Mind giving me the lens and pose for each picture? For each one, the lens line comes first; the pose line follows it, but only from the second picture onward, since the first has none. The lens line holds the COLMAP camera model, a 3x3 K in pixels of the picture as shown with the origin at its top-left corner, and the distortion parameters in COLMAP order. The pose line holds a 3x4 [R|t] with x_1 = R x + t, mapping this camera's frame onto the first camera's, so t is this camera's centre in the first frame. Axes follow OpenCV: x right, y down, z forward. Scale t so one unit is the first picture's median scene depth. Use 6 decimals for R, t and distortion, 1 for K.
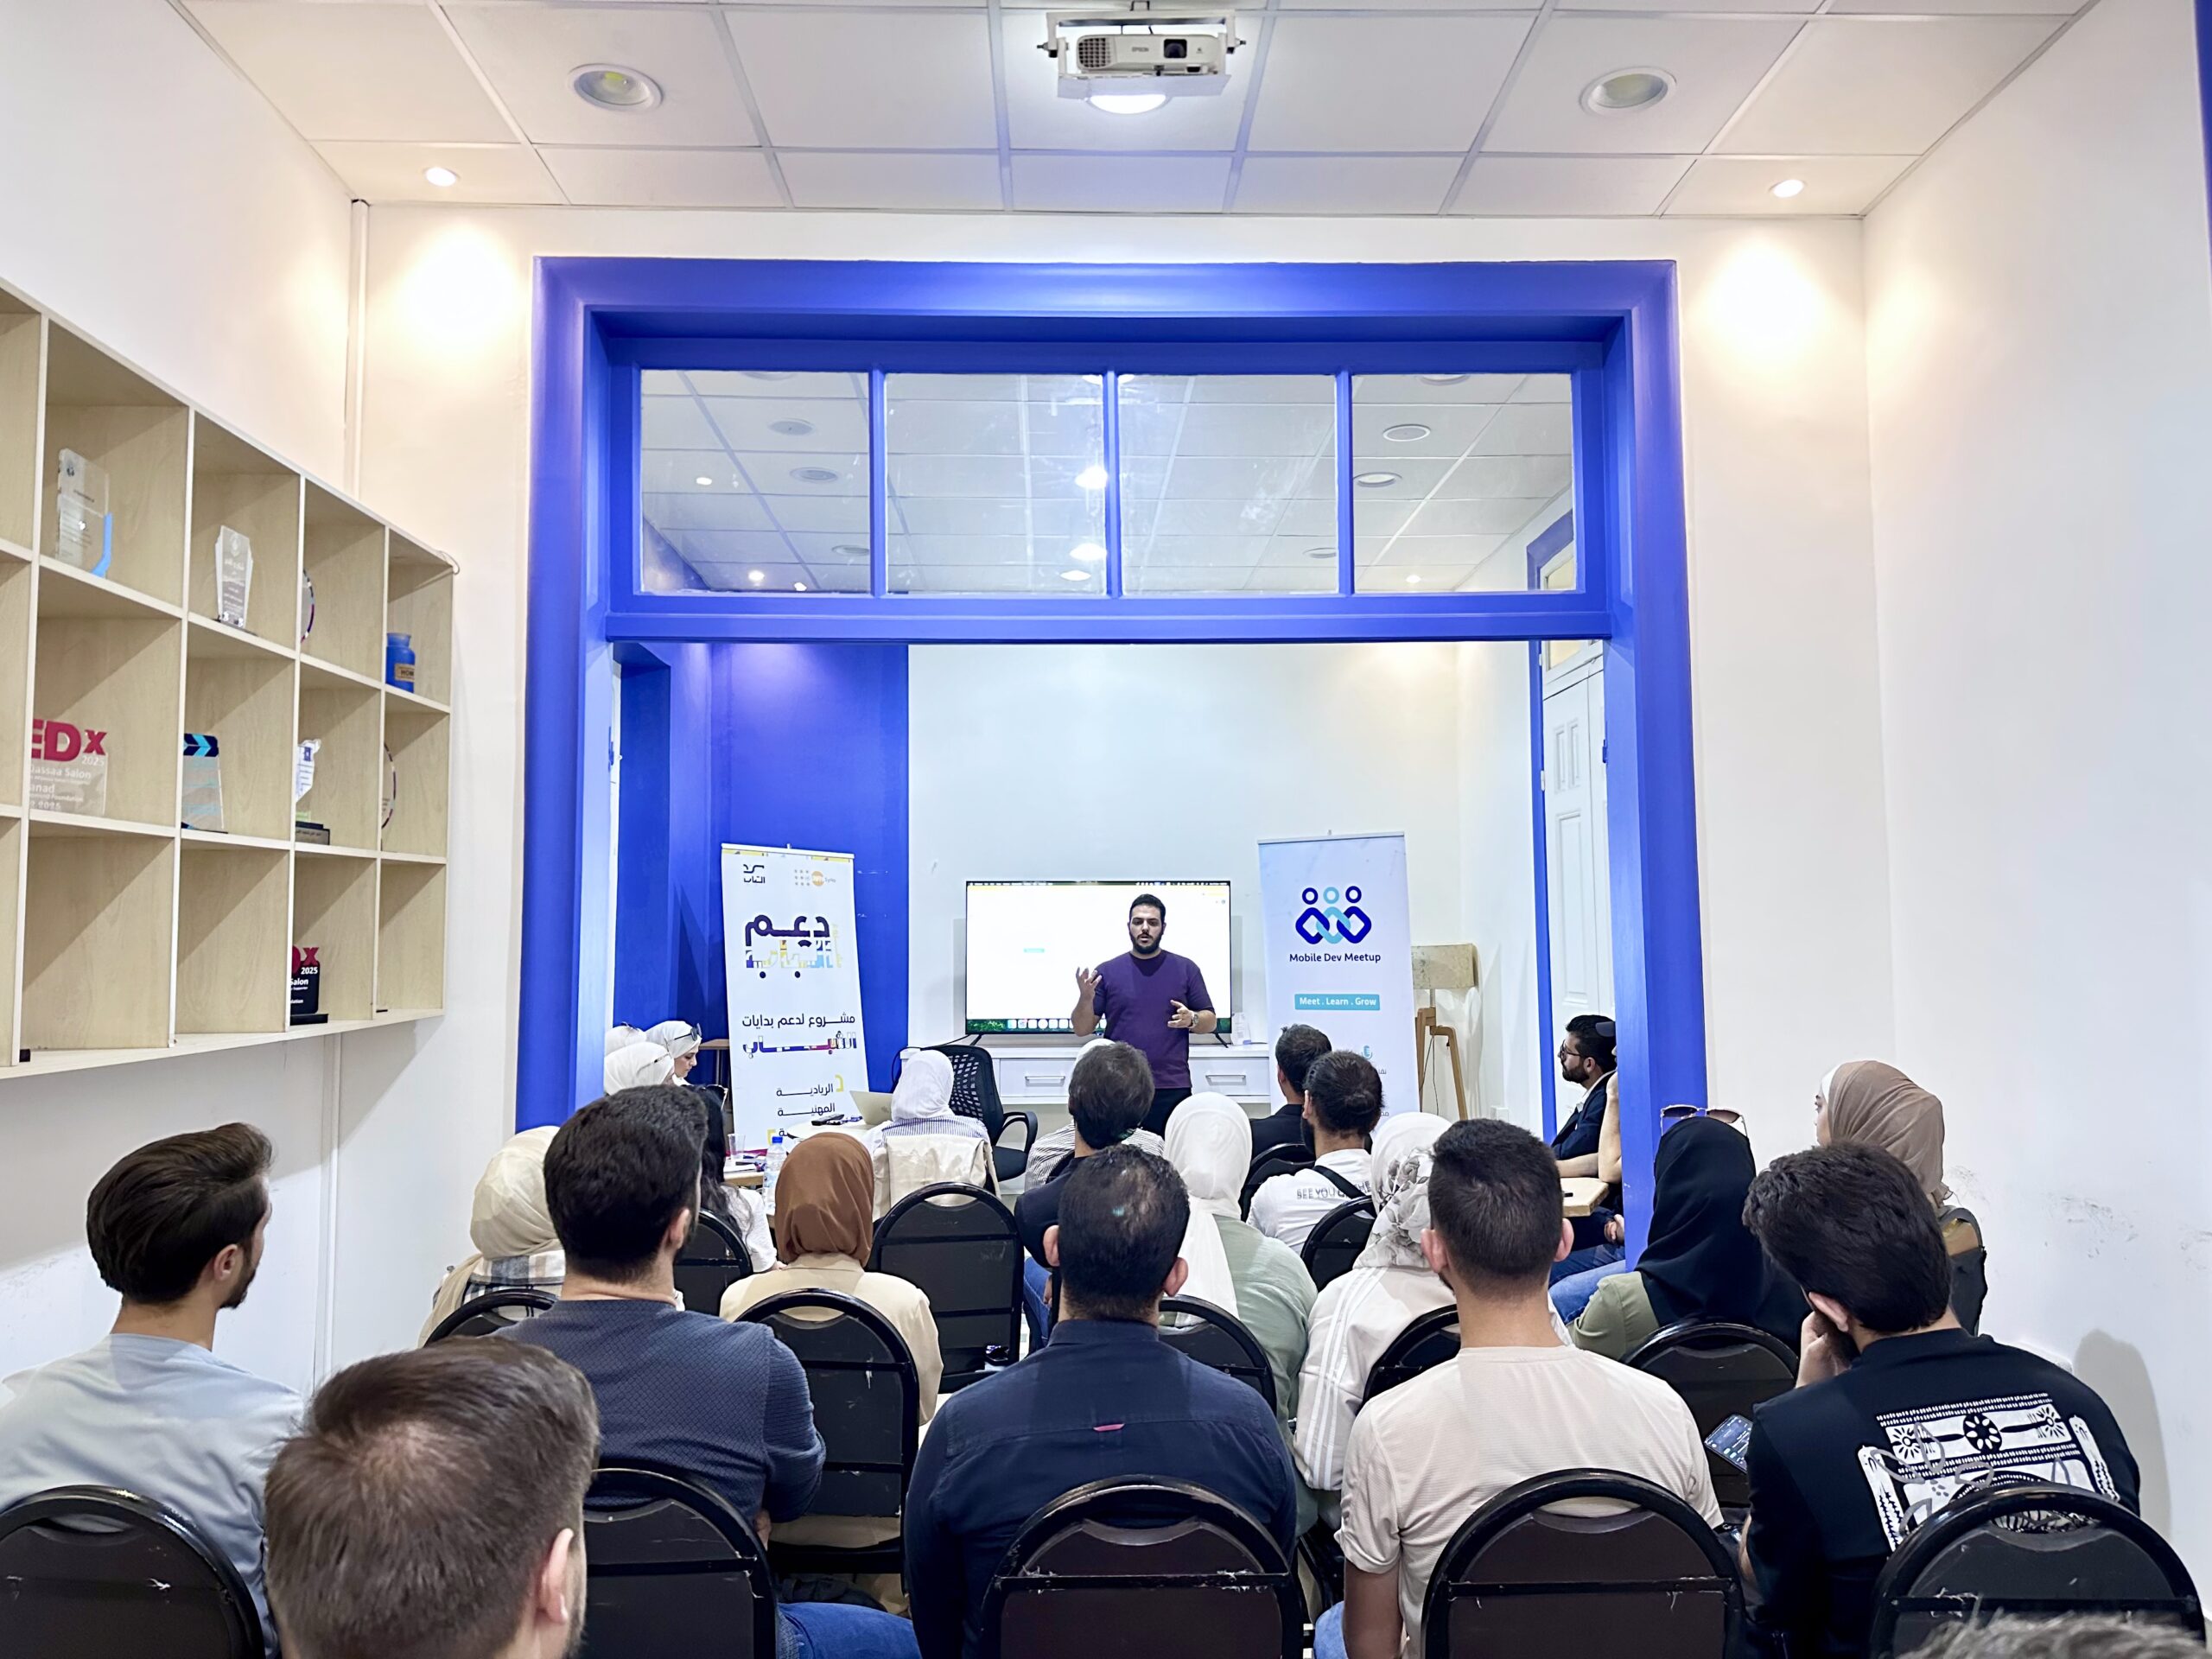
lens RADIAL K [[1523.3, 0, 1096.2], [0, 1523.3, 857.0], [0, 0, 1]] dist [0.027275, -0.043323]
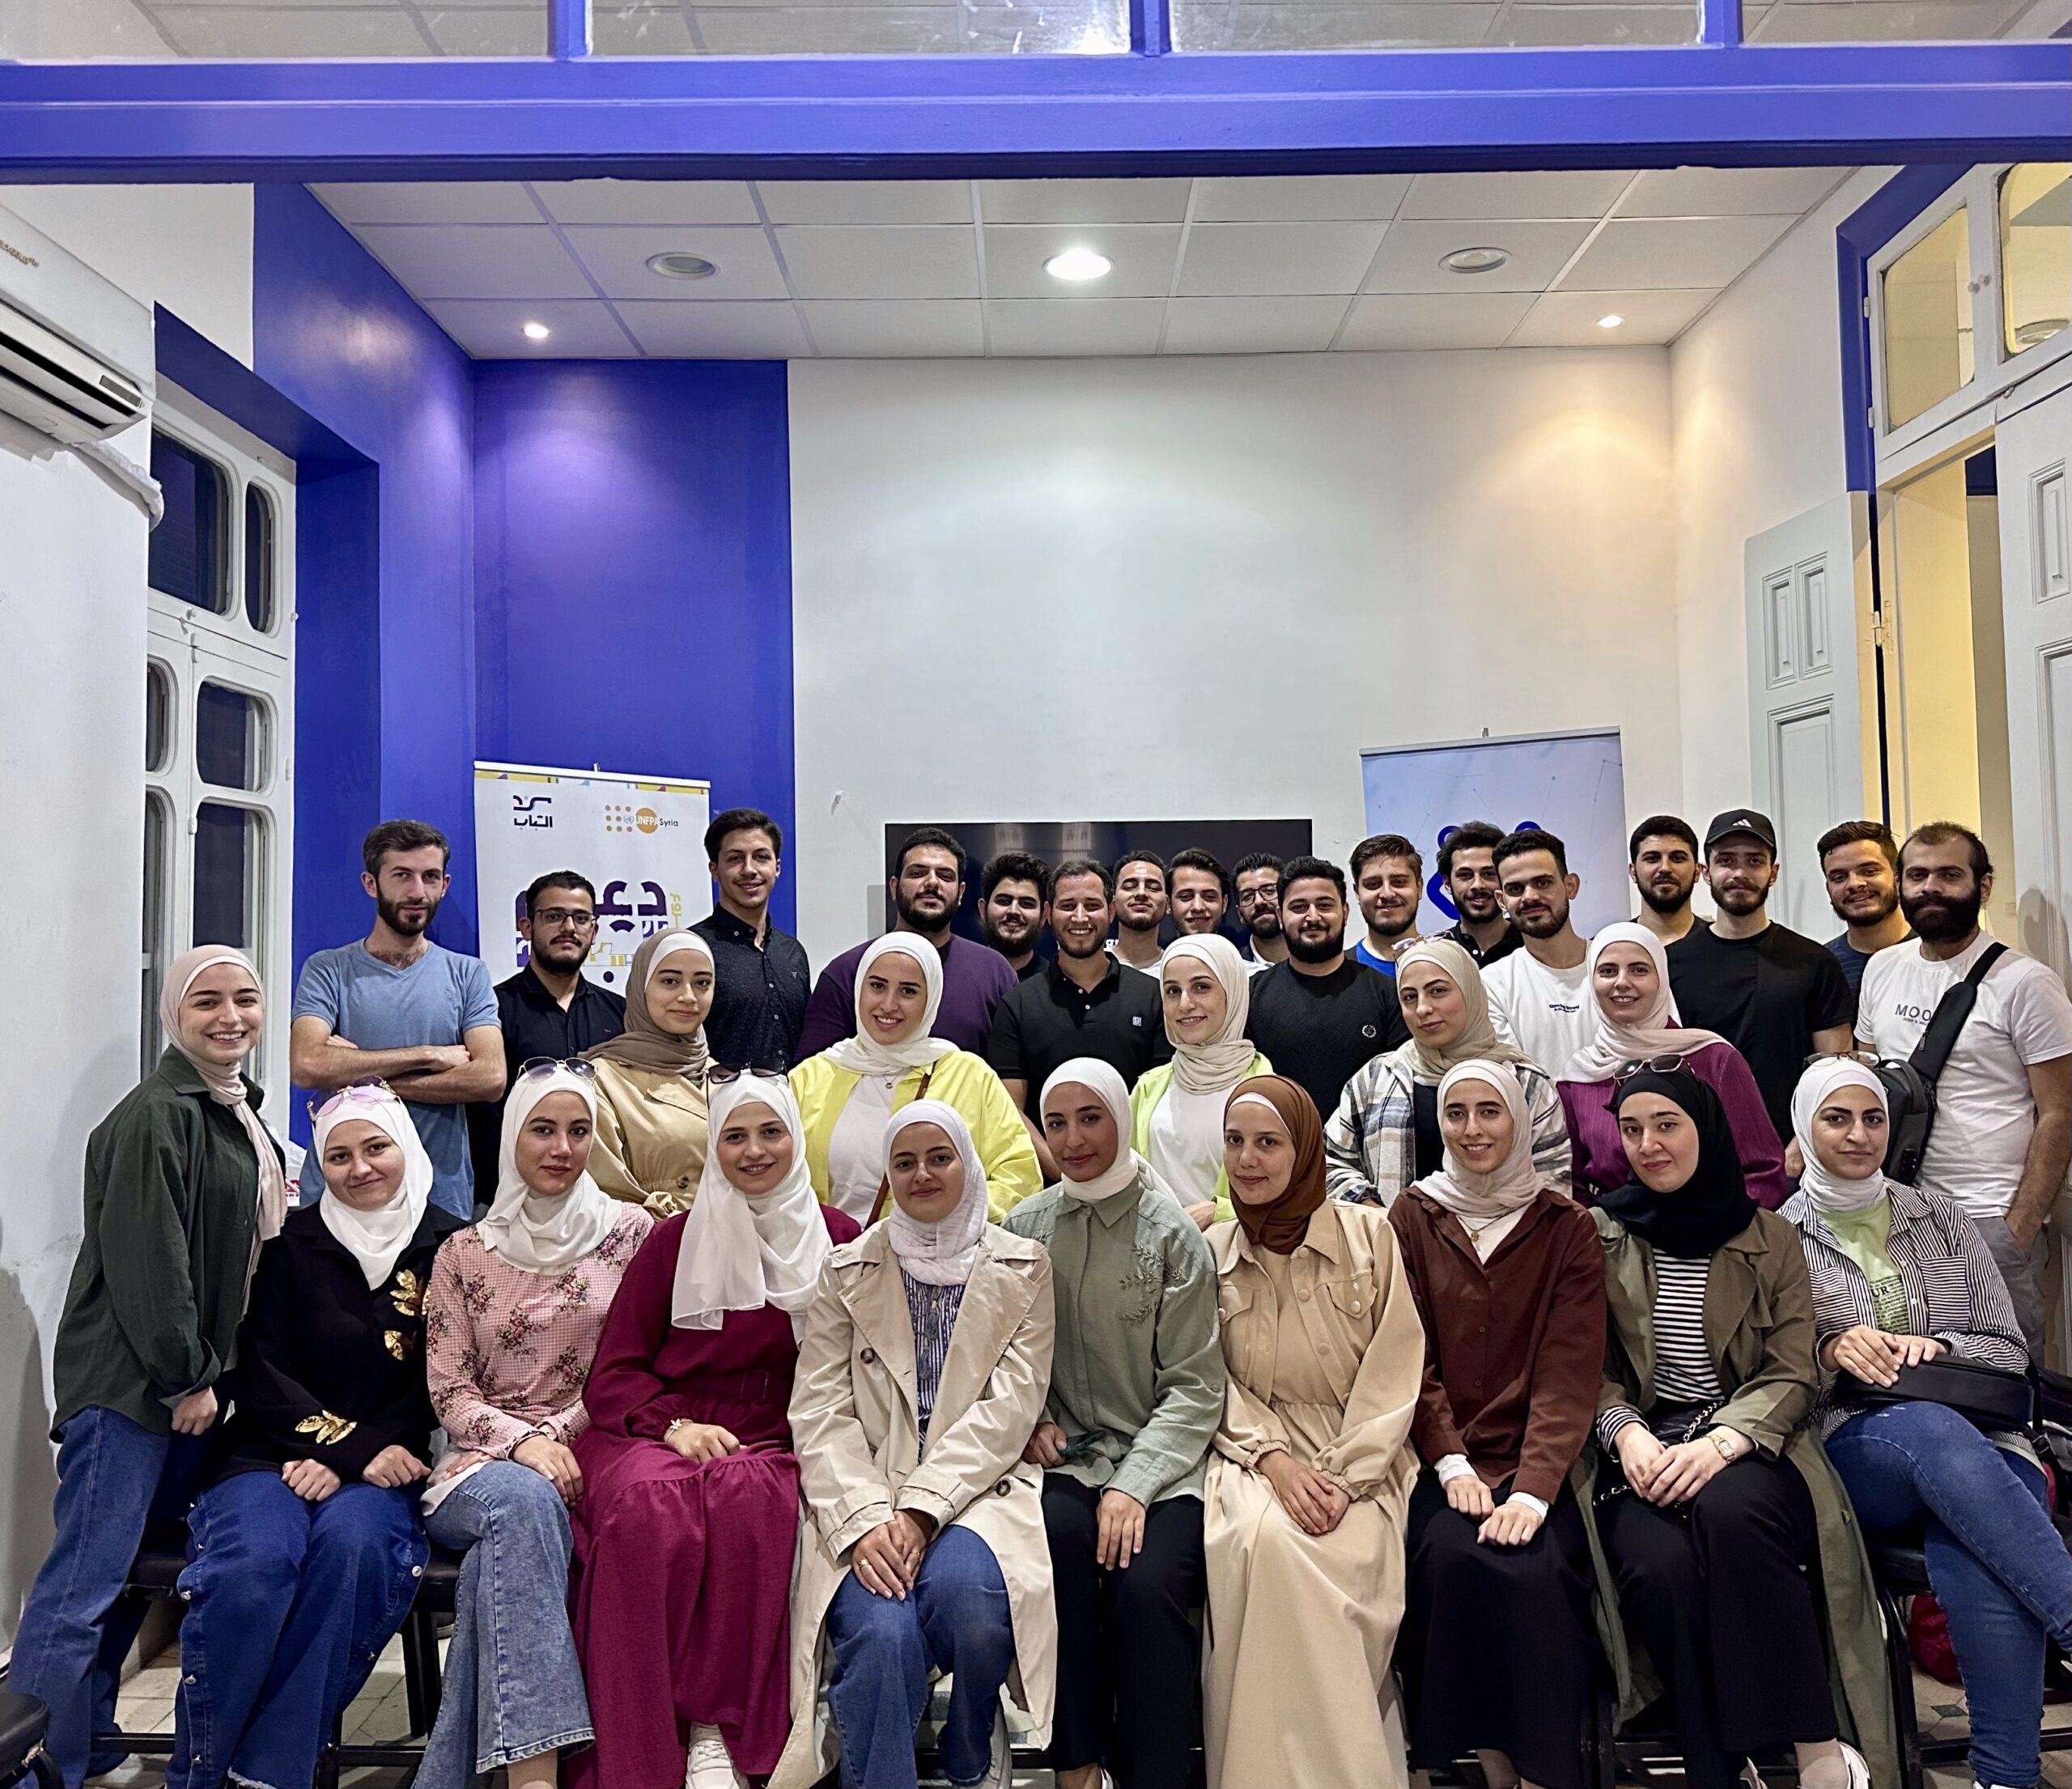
lens RADIAL K [[1757.0, 0, 1039.3], [0, 1757.0, 838.7], [0, 0, 1]] dist [0.040665, -0.092839]
pose [[0.999643, -0.008411, -0.025348, -0.004758], [0.008566, 0.999945, 0.006009, 0.020817], [0.025296, -0.006224, 0.999661, 0.327227]]
